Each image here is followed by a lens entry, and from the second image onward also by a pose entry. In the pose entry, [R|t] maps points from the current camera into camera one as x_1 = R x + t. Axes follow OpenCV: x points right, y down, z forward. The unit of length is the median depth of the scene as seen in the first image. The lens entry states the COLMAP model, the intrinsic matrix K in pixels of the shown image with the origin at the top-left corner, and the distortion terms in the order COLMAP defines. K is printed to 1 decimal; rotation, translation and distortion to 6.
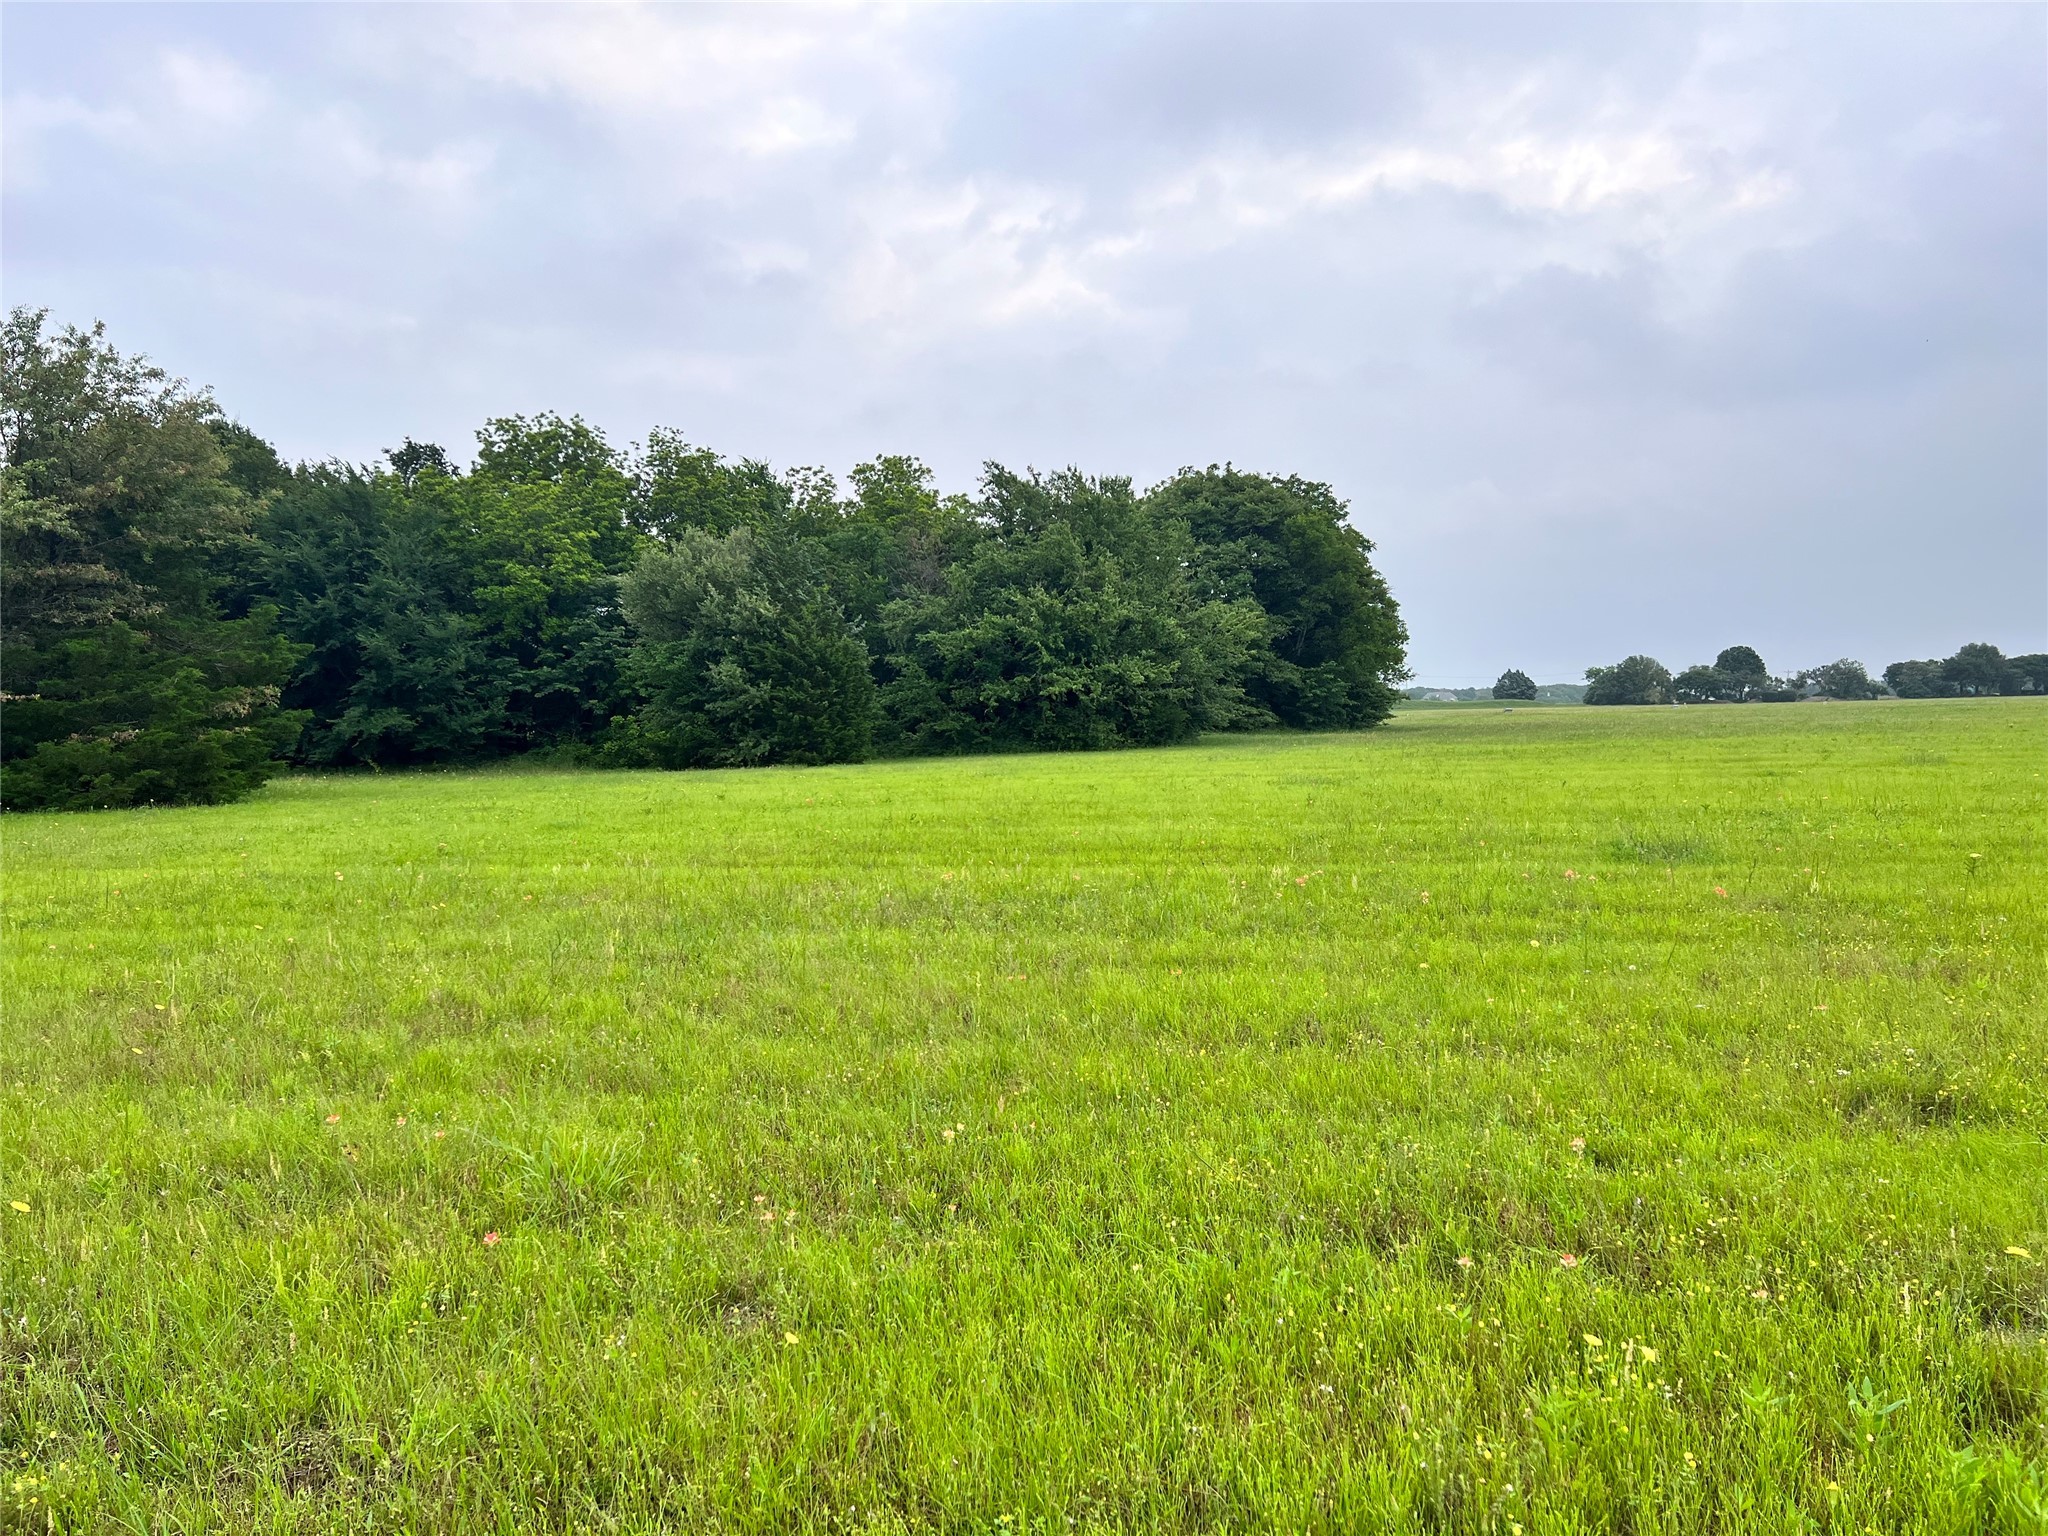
lens RADIAL K [[1519.8, 0, 1017.7], [0, 1519.8, 780.2], [0, 0, 1]] dist [0.061703, -0.077957]
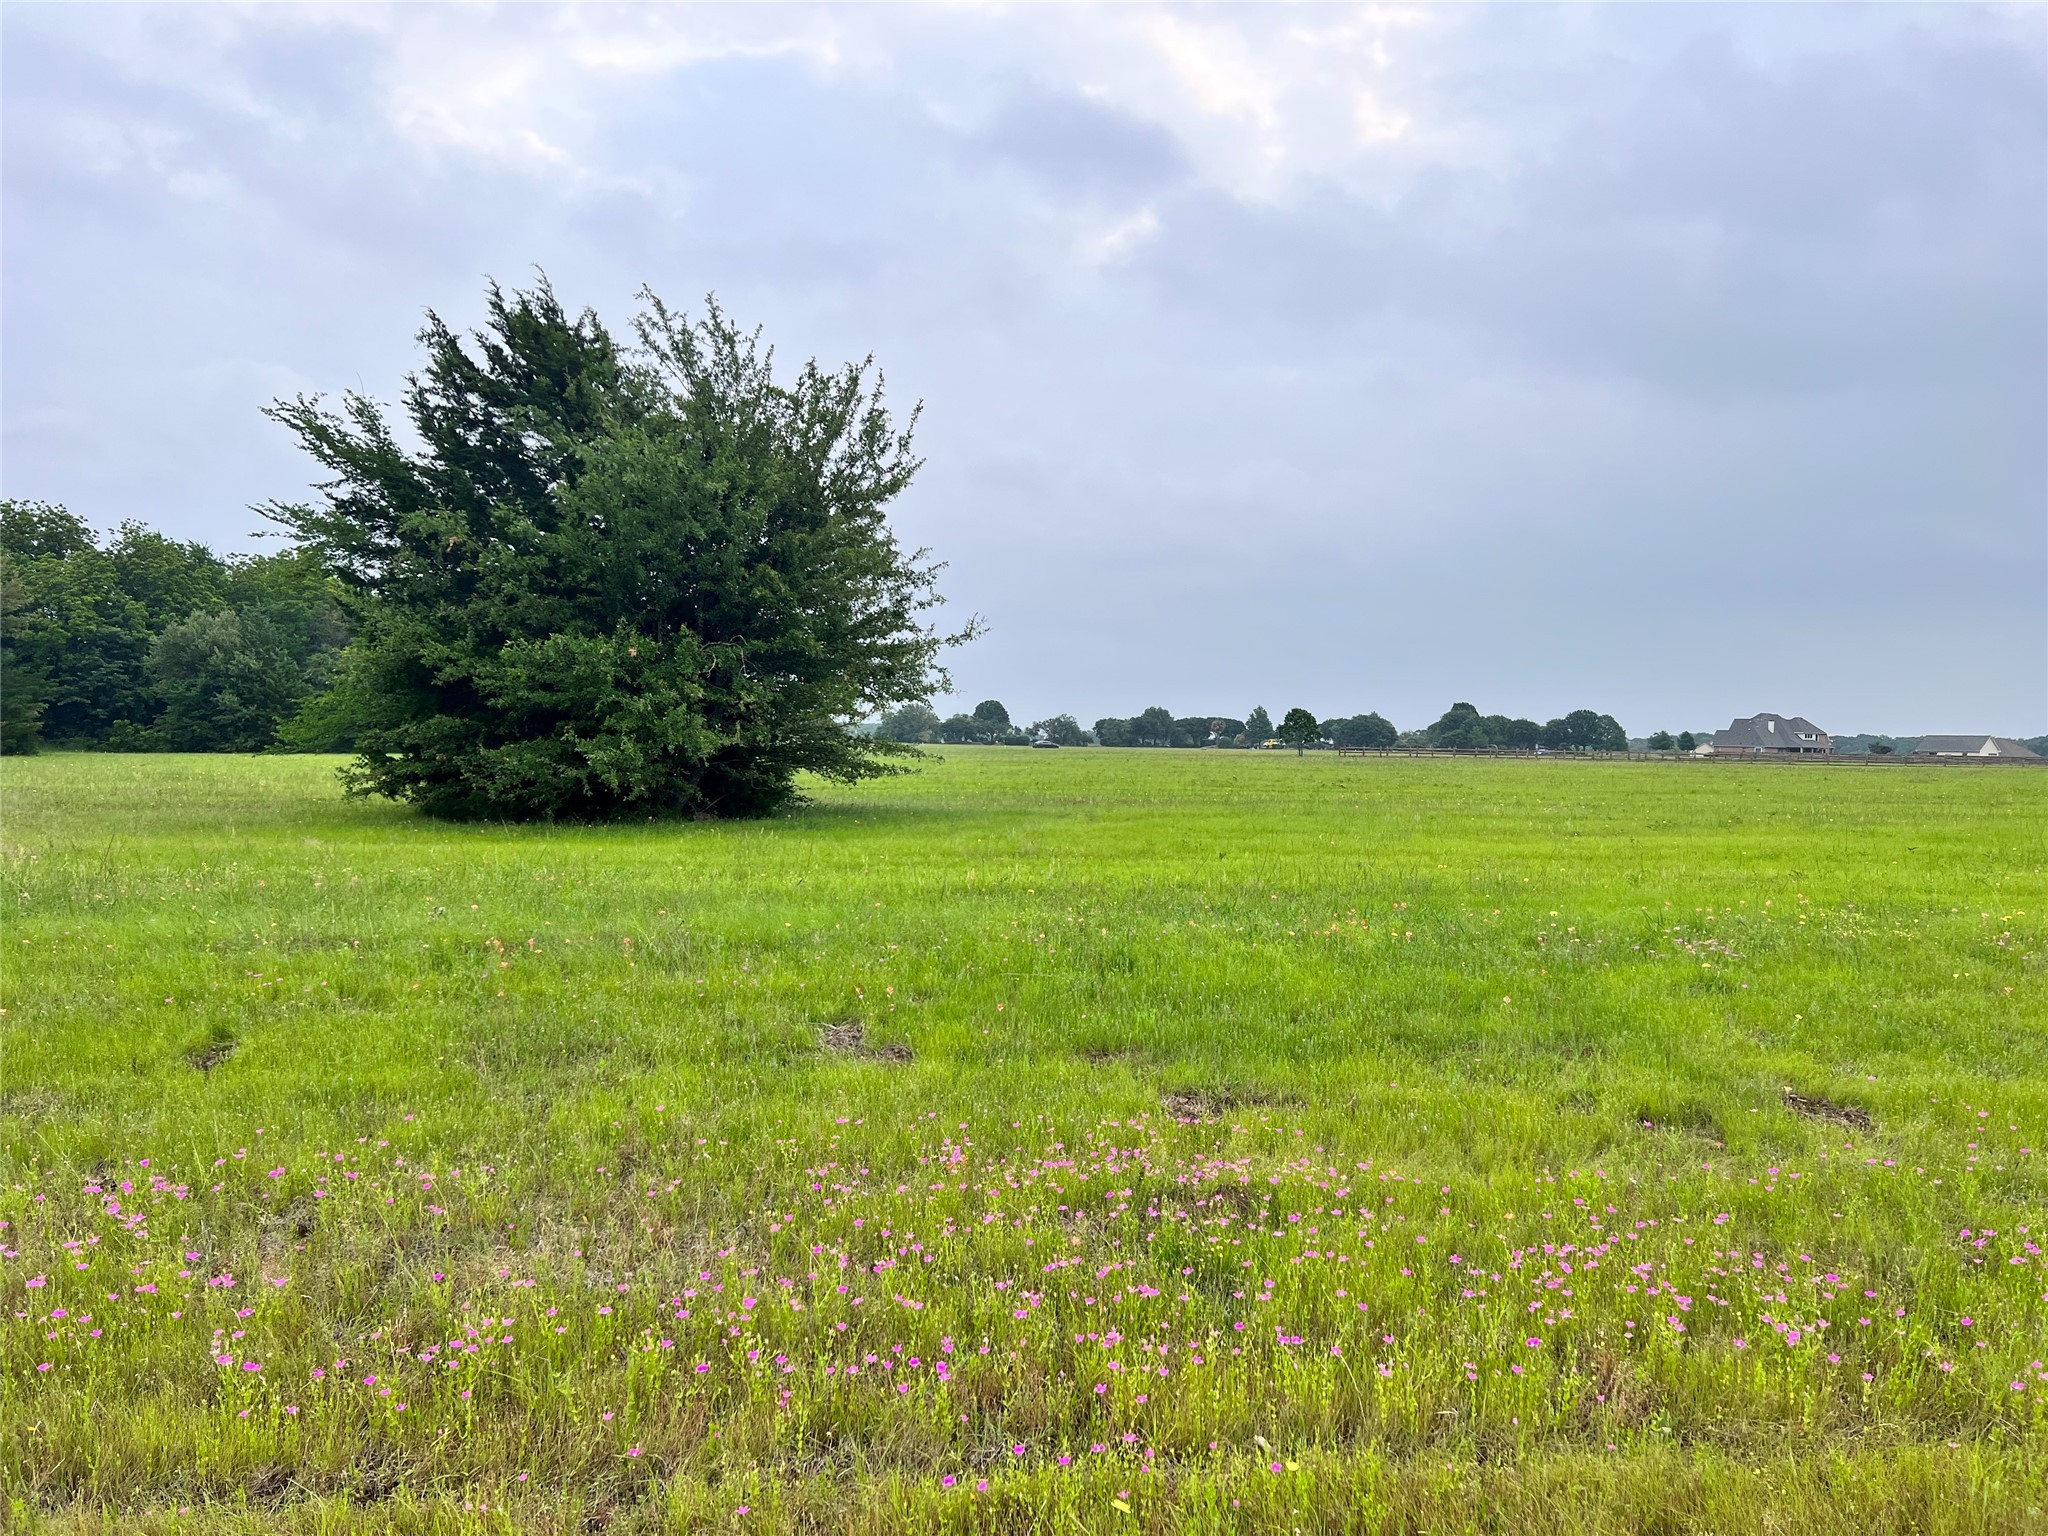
lens RADIAL K [[1519.8, 0, 1017.7], [0, 1519.8, 780.2], [0, 0, 1]] dist [0.061703, -0.077957]
pose [[0.916483, 0.029668, 0.398972, -0.034805], [-0.022588, 0.999493, -0.022436, 0.023549], [-0.399435, 0.011550, 0.916689, -0.557468]]
